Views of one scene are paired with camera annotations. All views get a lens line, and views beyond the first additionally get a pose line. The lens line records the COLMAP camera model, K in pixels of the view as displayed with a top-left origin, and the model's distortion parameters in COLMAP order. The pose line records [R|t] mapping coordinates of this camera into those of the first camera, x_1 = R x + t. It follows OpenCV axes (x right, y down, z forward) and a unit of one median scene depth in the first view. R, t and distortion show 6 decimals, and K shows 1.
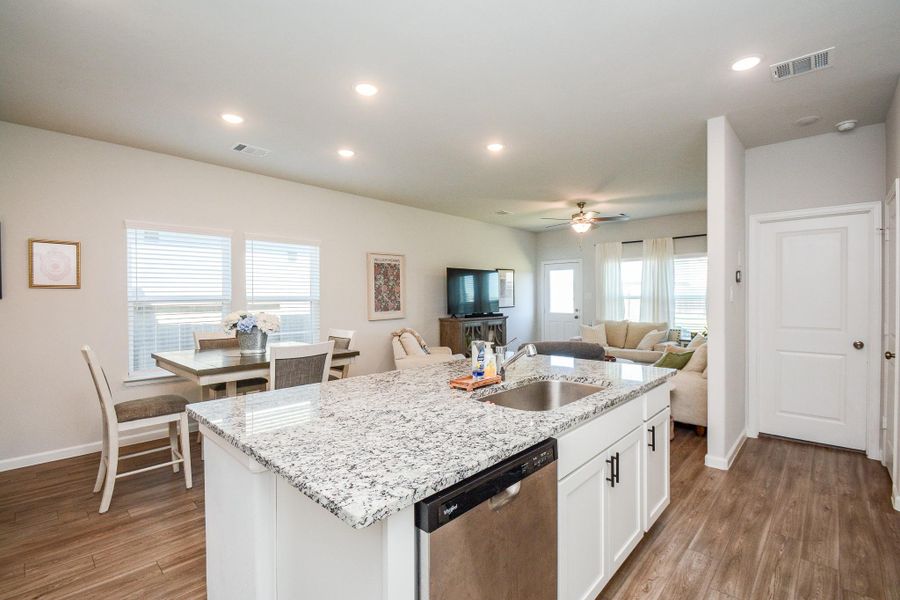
lens RADIAL K [[399.7, 0, 450.0], [0, 399.7, 305.0], [0, 0, 1]] dist [0.002096, -0.010752]
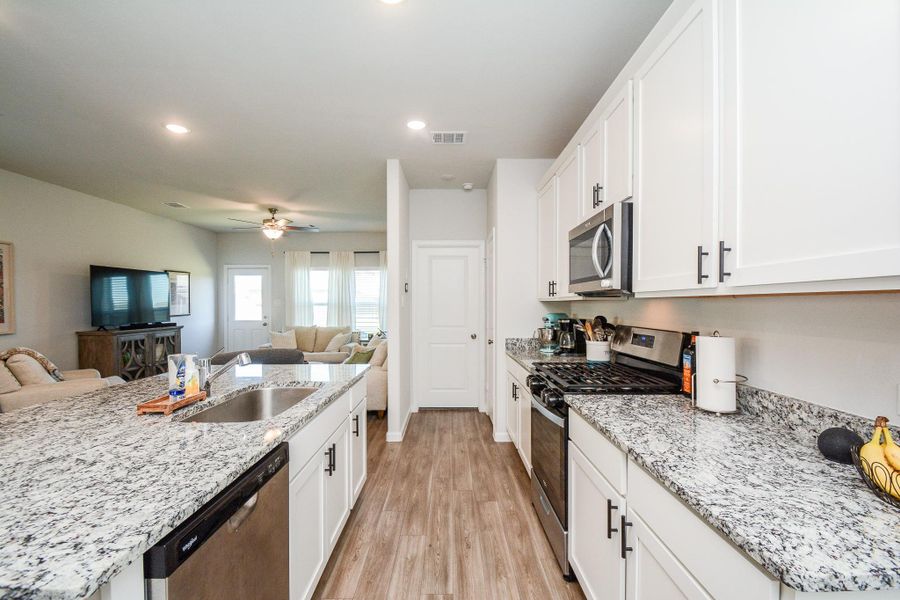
lens RADIAL K [[391.1, 0, 445.2], [0, 391.1, 312.3], [0, 0, 1]] dist [0.001341, -0.014717]
pose [[0.734752, -0.013631, 0.678199, -0.012036], [0.012450, 0.999901, 0.006610, 0.000157], [-0.678222, 0.003587, 0.734849, -0.001157]]
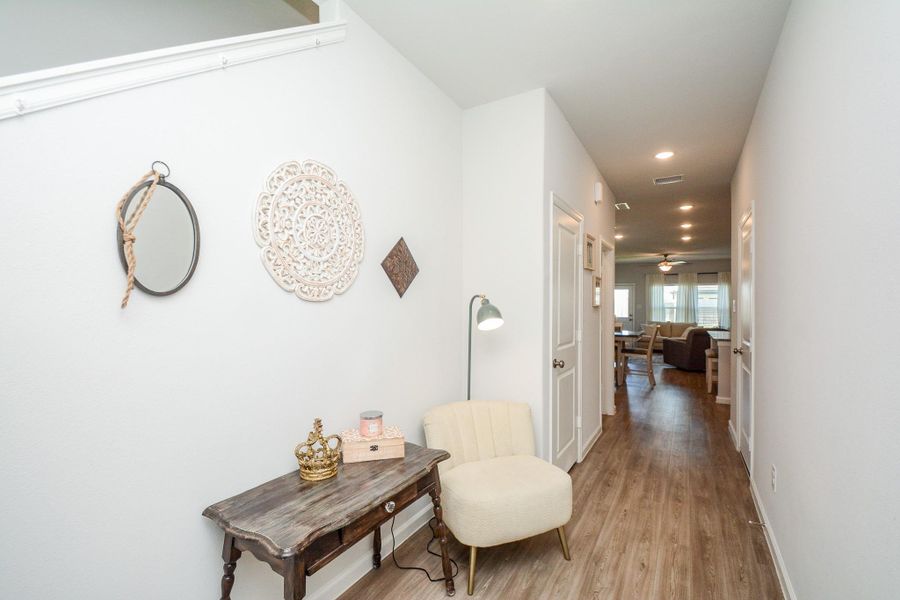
lens RADIAL K [[391.3, 0, 445.1], [0, 391.3, 306.0], [0, 0, 1]] dist [0.012853, -0.016510]
pose [[0.979852, 0.010389, 0.199454, -1.011580], [-0.007079, 0.999825, -0.017298, 0.011754], [-0.199599, 0.015537, 0.979754, -0.529920]]
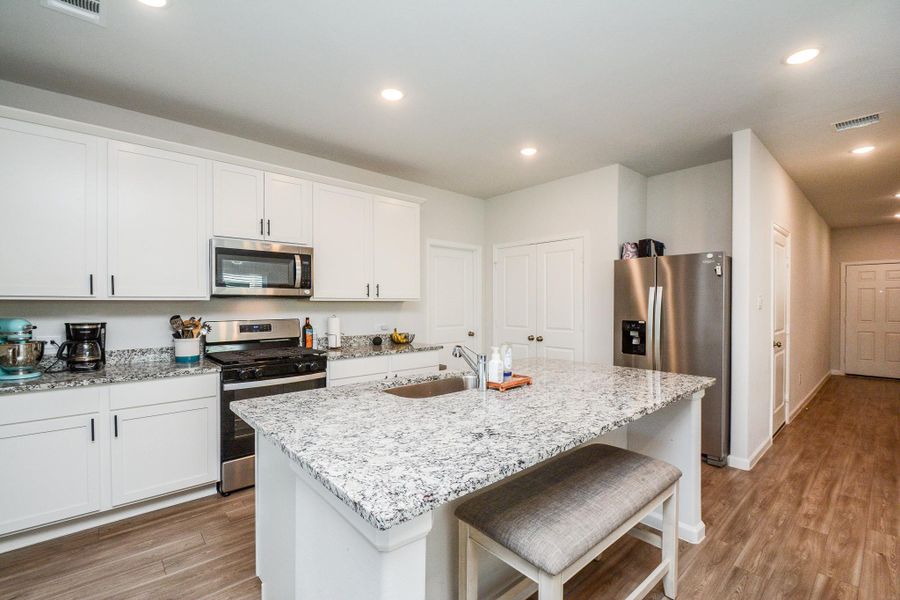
lens RADIAL K [[391.3, 0, 445.1], [0, 391.3, 306.0], [0, 0, 1]] dist [0.012853, -0.016510]
pose [[-0.994990, 0.001747, 0.099955, 0.043233], [0.003874, 0.999770, 0.021089, -0.012000], [-0.099896, 0.021371, -0.994768, 0.680111]]
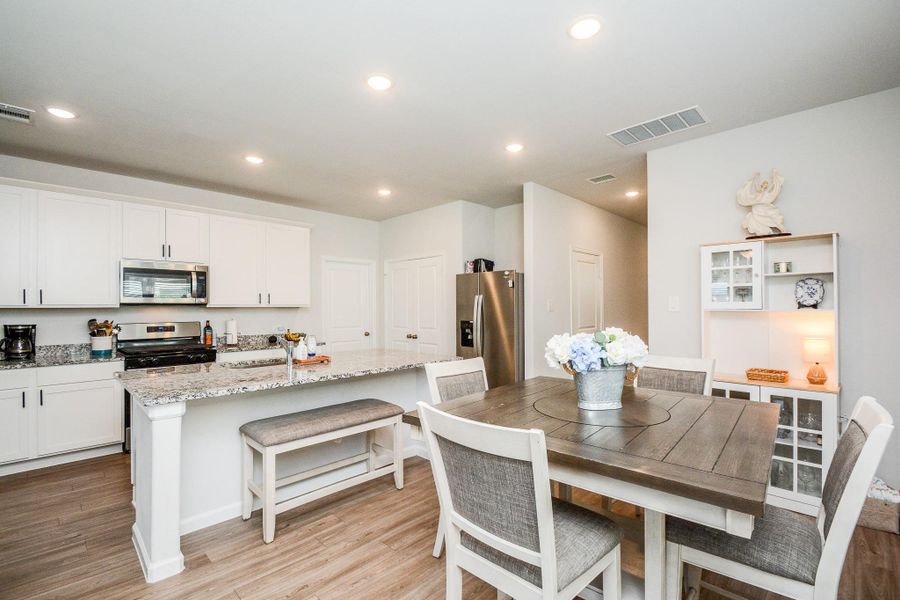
lens RADIAL K [[399.7, 0, 450.0], [0, 399.7, 305.0], [0, 0, 1]] dist [0.002096, -0.010752]
pose [[-0.999696, 0.008355, 0.023187, -0.178227], [0.008506, 0.999943, 0.006461, -0.013368], [-0.023131, 0.006656, -0.999710, 0.867691]]
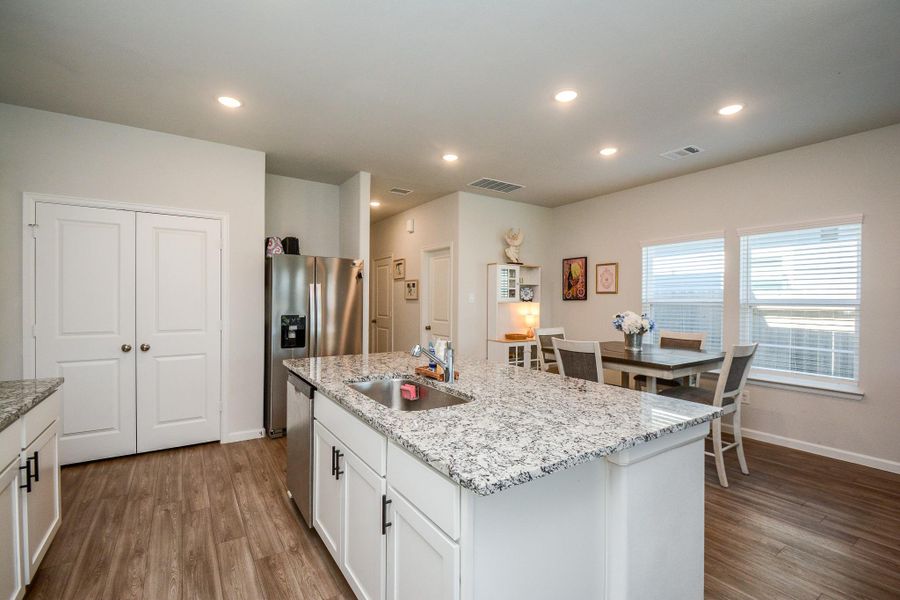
lens RADIAL K [[397.2, 0, 451.6], [0, 397.2, 300.3], [0, 0, 1]] dist [0.005391, -0.012488]
pose [[-0.228157, 0.001408, -0.973623, 0.384809], [-0.020407, 0.999772, 0.006228, -0.008045], [0.973410, 0.021290, -0.228077, 0.429871]]
